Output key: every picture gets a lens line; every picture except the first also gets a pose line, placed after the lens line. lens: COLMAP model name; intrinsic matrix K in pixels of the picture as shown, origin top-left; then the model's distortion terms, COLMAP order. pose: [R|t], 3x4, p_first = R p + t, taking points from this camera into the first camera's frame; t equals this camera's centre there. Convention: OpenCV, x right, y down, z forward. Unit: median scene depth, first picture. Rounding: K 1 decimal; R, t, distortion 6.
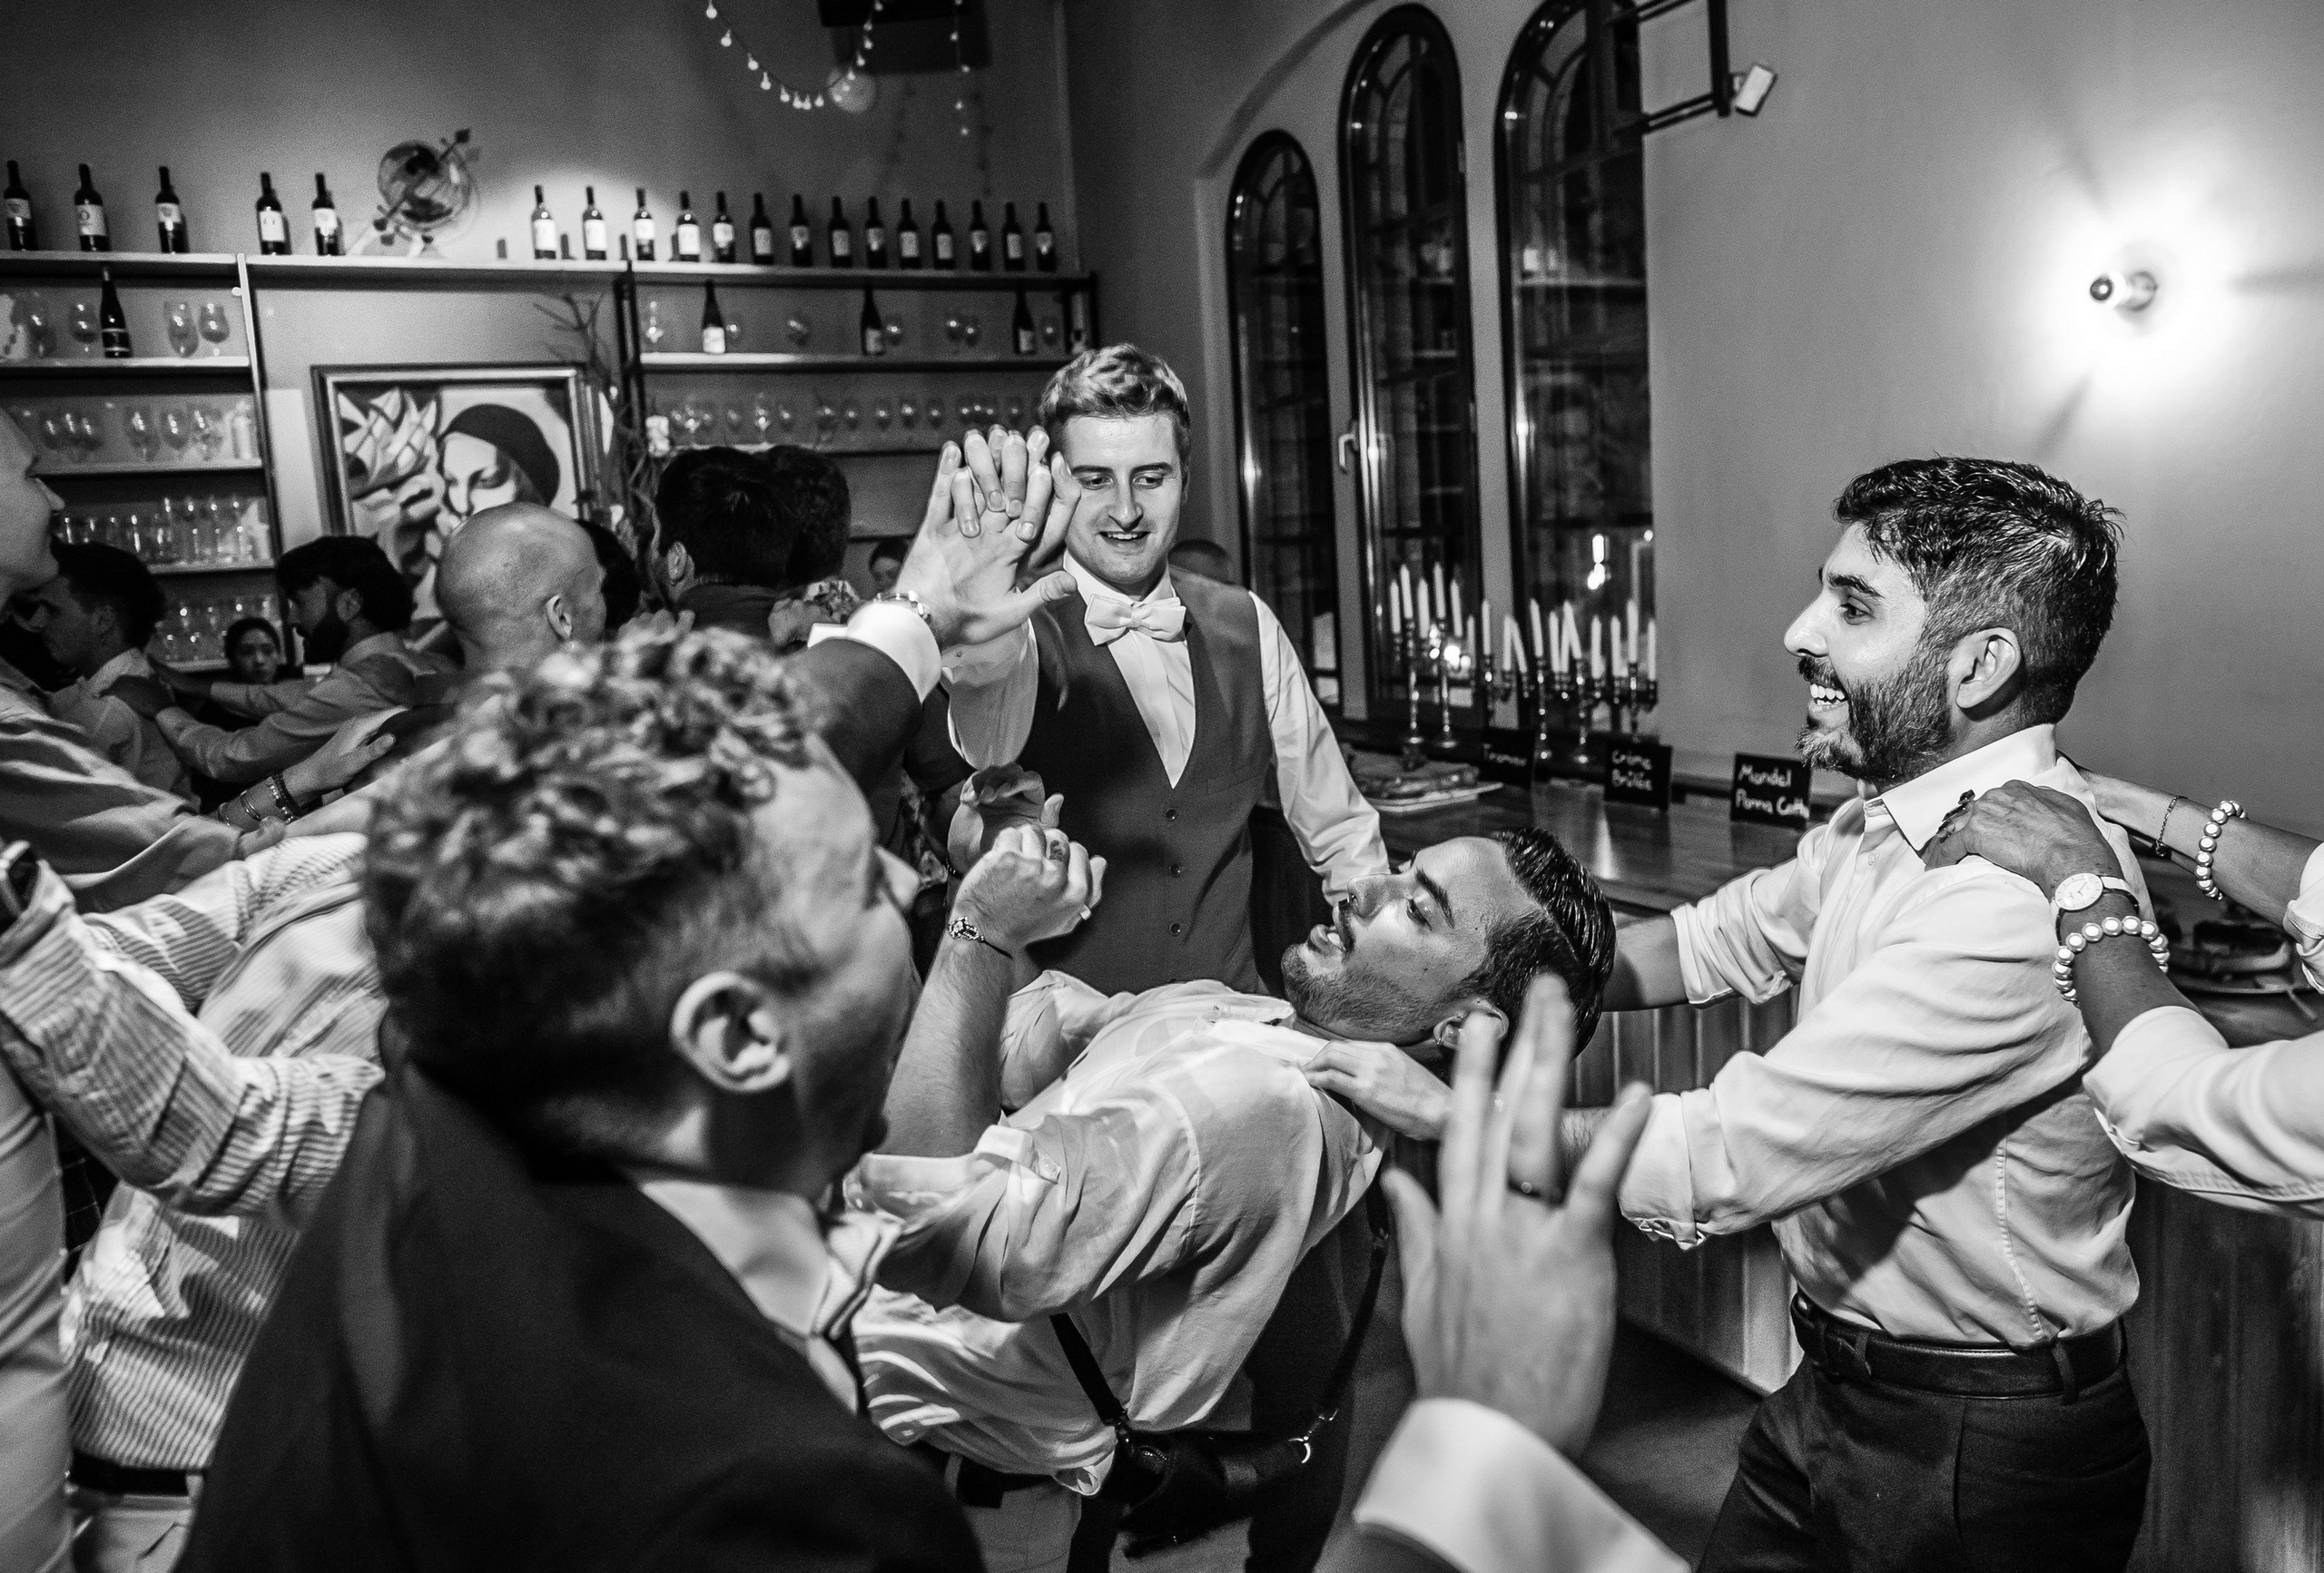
lens RADIAL K [[1693.4, 0, 1162.0], [0, 1693.4, 786.5], [0, 0, 1]] dist [-0.008877, -0.001854]
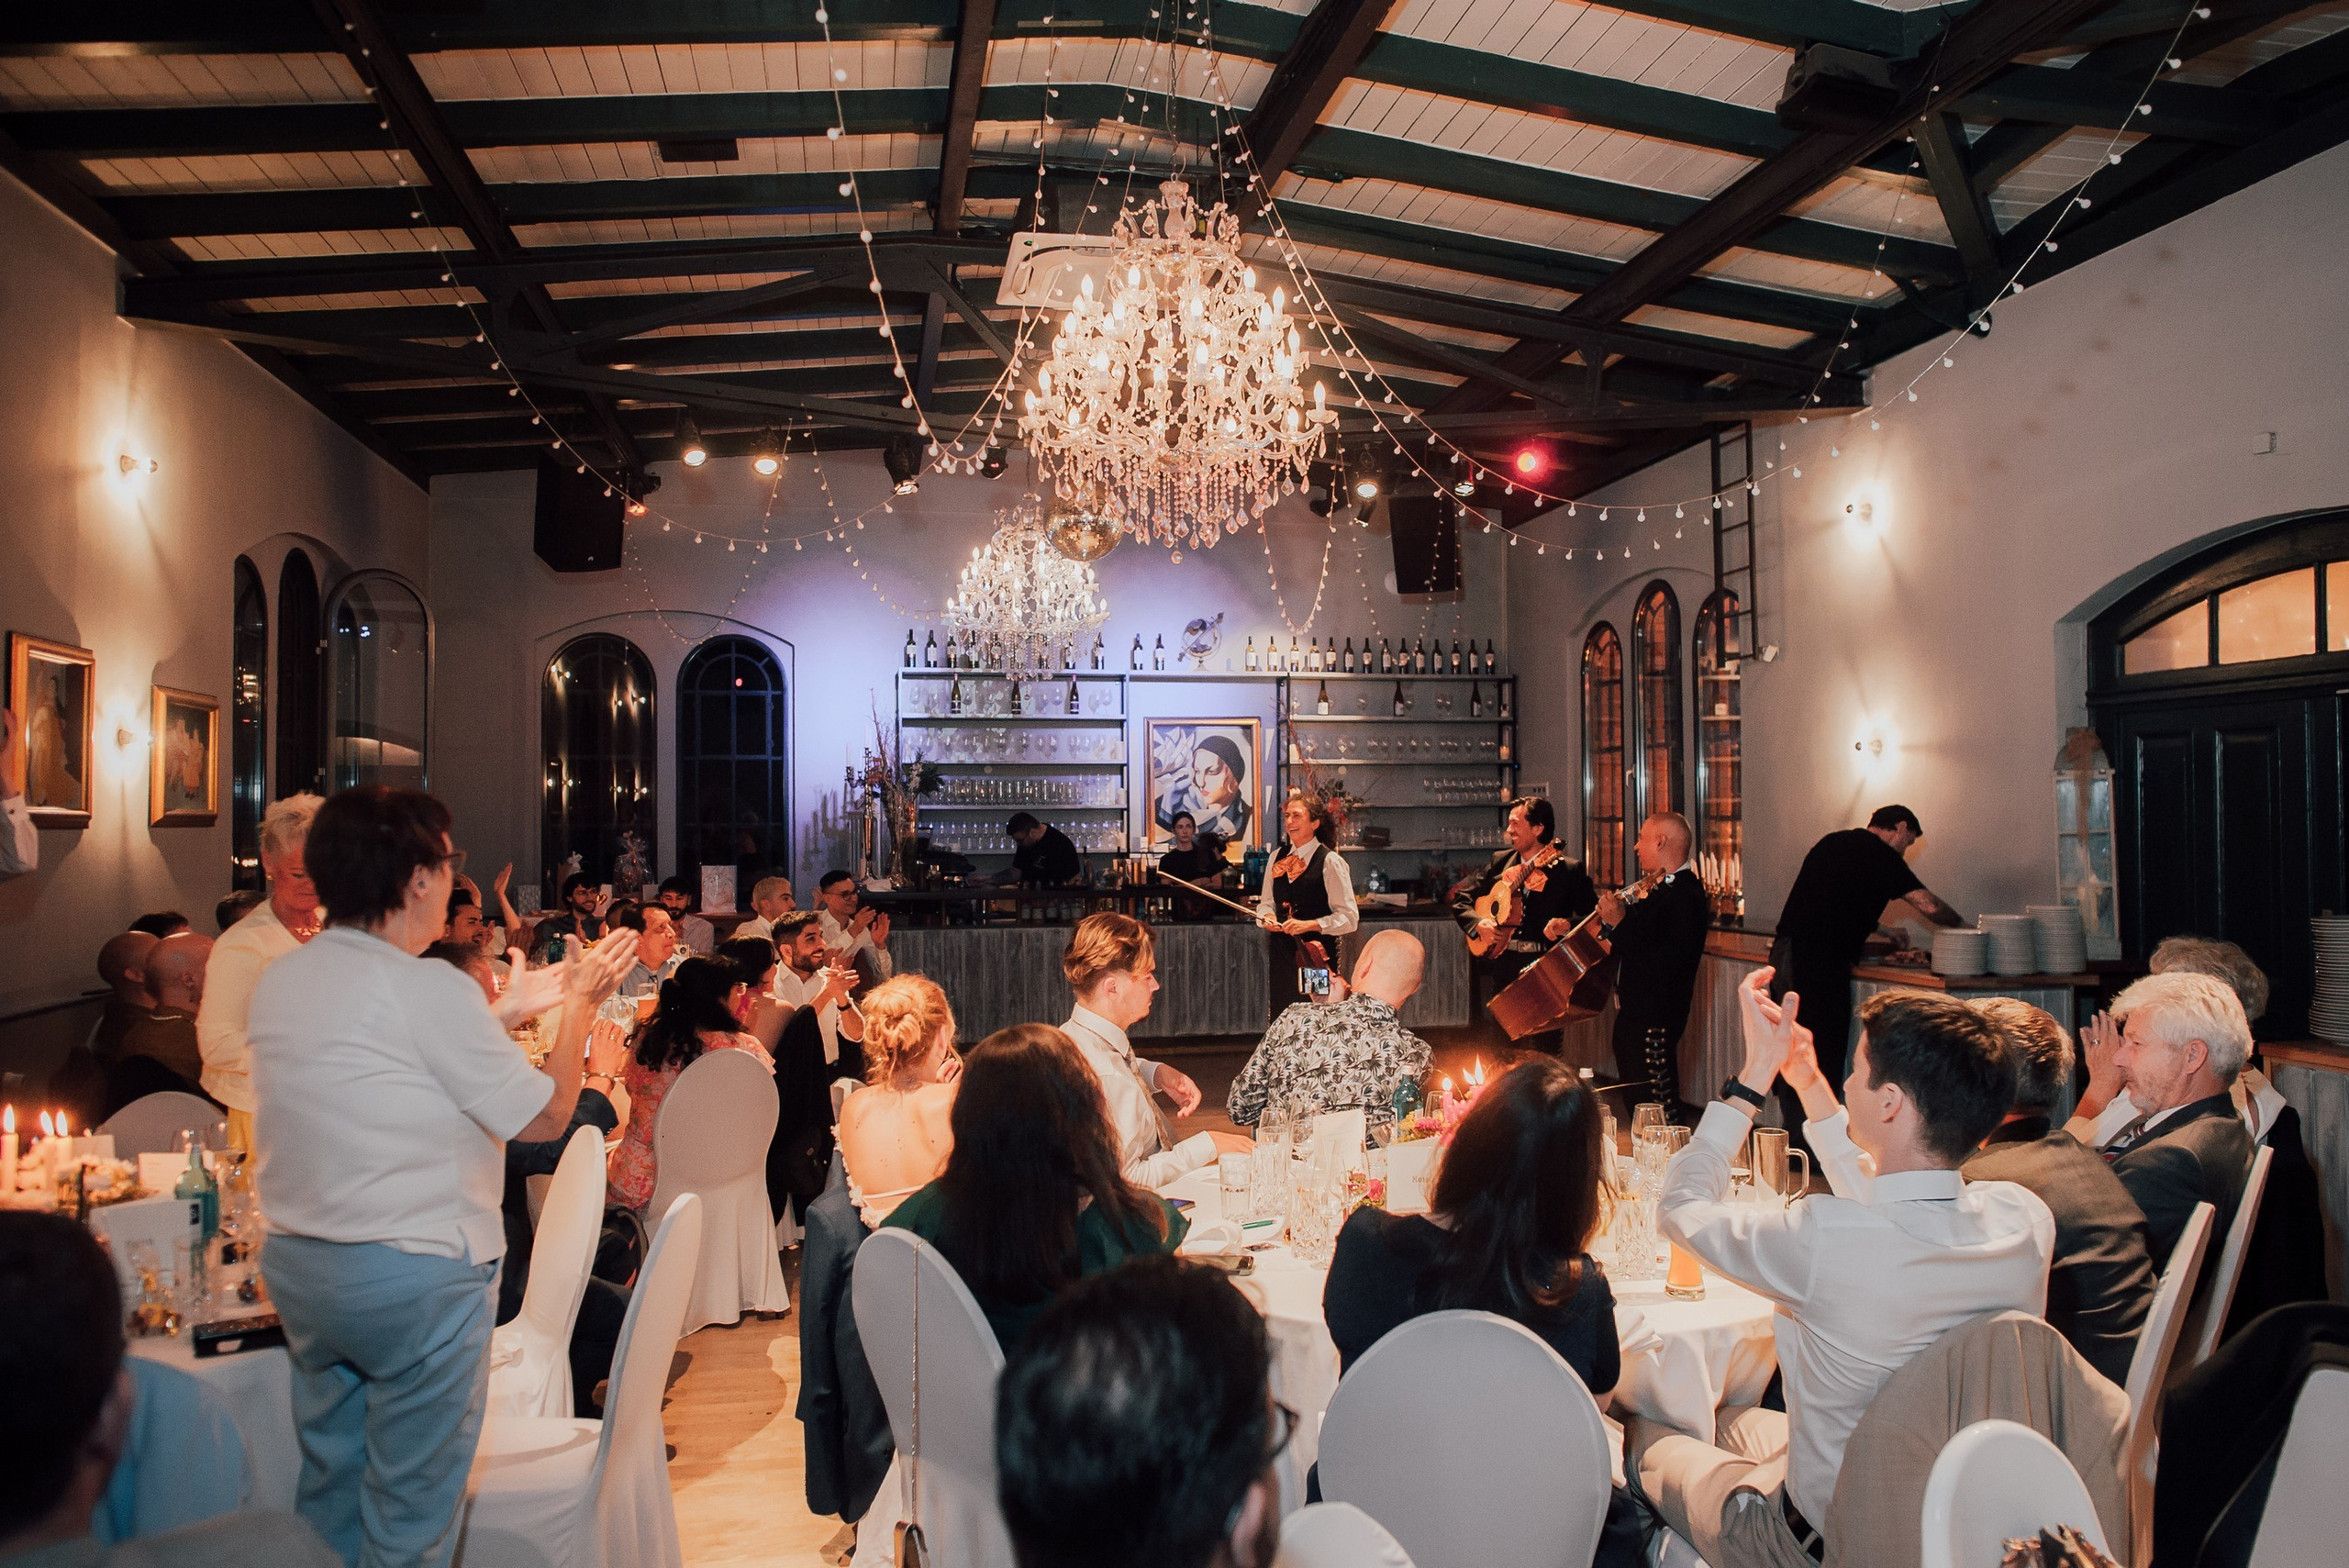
lens RADIAL K [[1733.3, 0, 1174.5], [0, 1733.3, 784.0], [0, 0, 1]] dist [0.033265, -0.004339]
pose [[0.968402, 0.043853, -0.245510, 0.083867], [-0.080404, 0.986754, -0.140894, 0.142482], [0.236080, 0.156182, 0.959100, -1.079916]]
